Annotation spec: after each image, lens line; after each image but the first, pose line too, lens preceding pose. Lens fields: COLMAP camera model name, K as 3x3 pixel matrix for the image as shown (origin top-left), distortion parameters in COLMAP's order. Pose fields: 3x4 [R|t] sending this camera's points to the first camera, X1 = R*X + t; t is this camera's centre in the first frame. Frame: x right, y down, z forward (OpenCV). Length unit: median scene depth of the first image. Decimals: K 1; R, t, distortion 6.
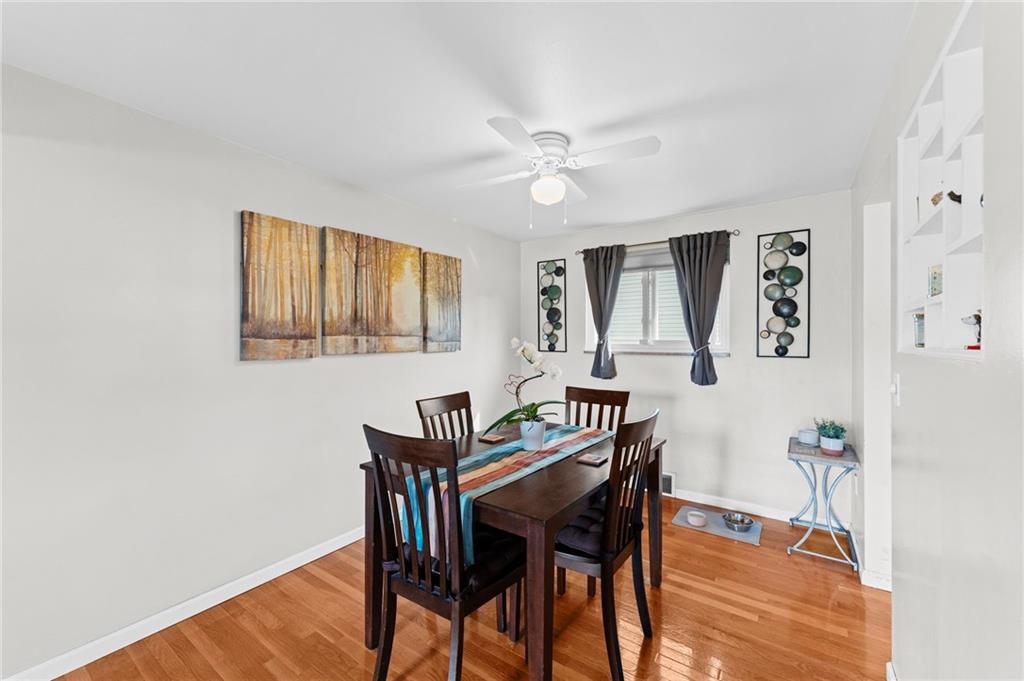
lens RADIAL K [[409.5, 0, 515.6], [0, 409.5, 337.4], [0, 0, 1]] dist [-0.001617, 0.000016]
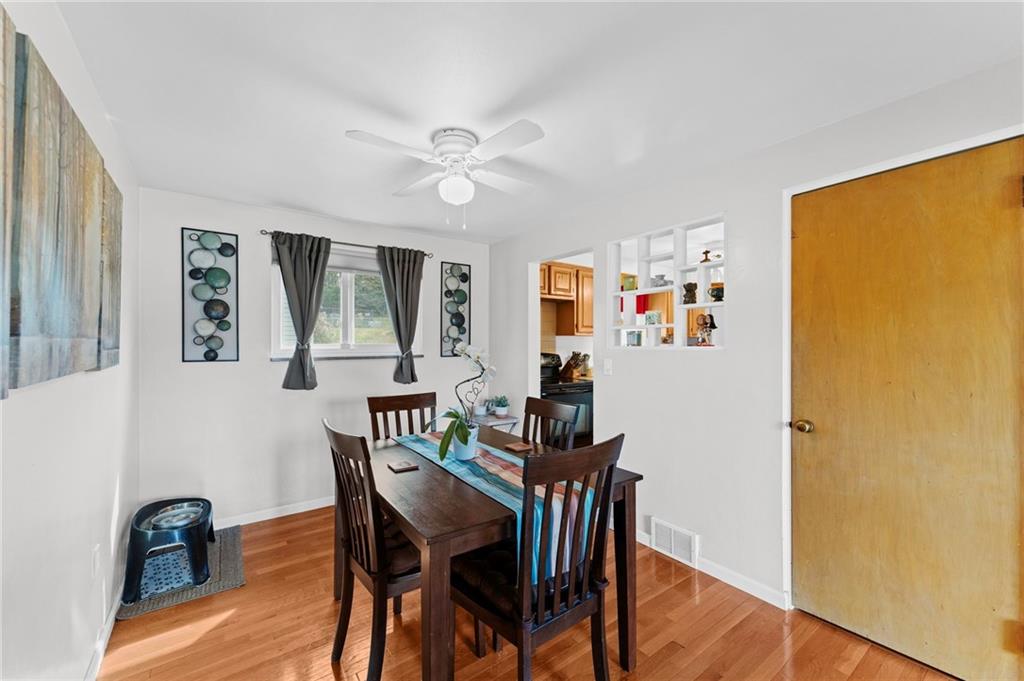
lens RADIAL K [[408.9, 0, 512.6], [0, 408.9, 341.0], [0, 0, 1]] dist [0.000797, -0.000113]
pose [[0.322440, 0.001243, 0.946589, -0.478477], [-0.001740, 0.999998, -0.000721, -0.000831], [-0.946588, -0.001415, 0.322442, 0.334009]]
